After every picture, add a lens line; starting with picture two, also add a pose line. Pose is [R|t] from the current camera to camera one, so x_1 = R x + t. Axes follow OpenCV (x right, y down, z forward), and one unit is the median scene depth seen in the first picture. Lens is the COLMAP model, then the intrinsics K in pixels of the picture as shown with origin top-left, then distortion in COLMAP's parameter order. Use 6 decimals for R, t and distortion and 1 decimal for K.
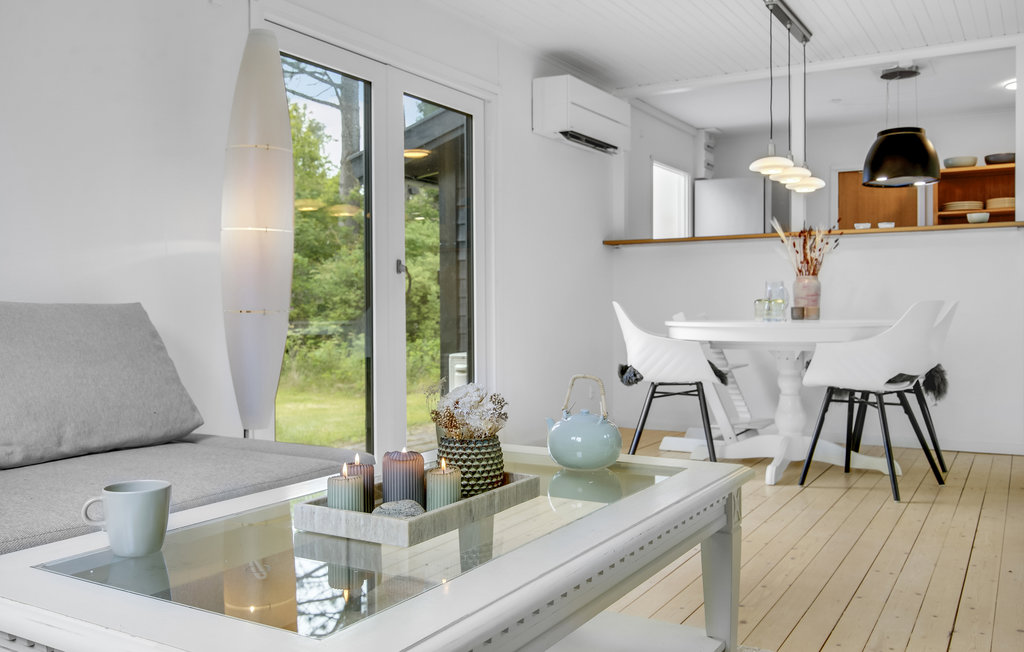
lens RADIAL K [[892.3, 0, 511.4], [0, 892.3, 316.4], [0, 0, 1]] dist [-0.000779, 0.011811]
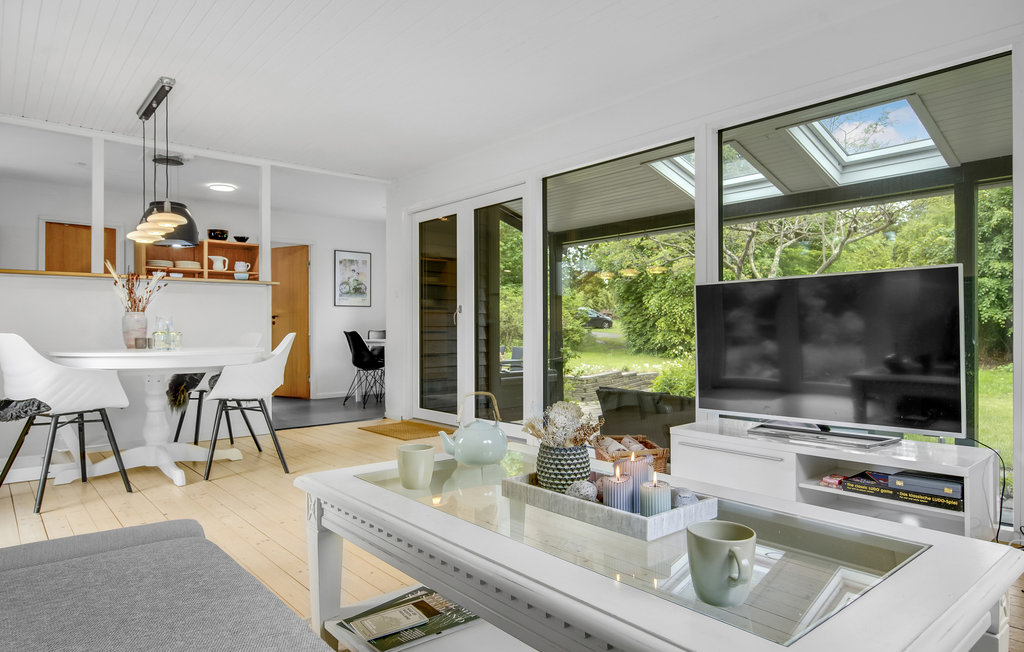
lens RADIAL K [[622.0, 0, 505.5], [0, 622.0, 330.5], [0, 0, 1]] dist [-0.019115, 0.001097]
pose [[0.326538, 0.006794, 0.945160, -0.286511], [0.012007, 0.999864, -0.011336, -0.004981], [-0.945108, 0.015050, 0.326412, 0.252293]]
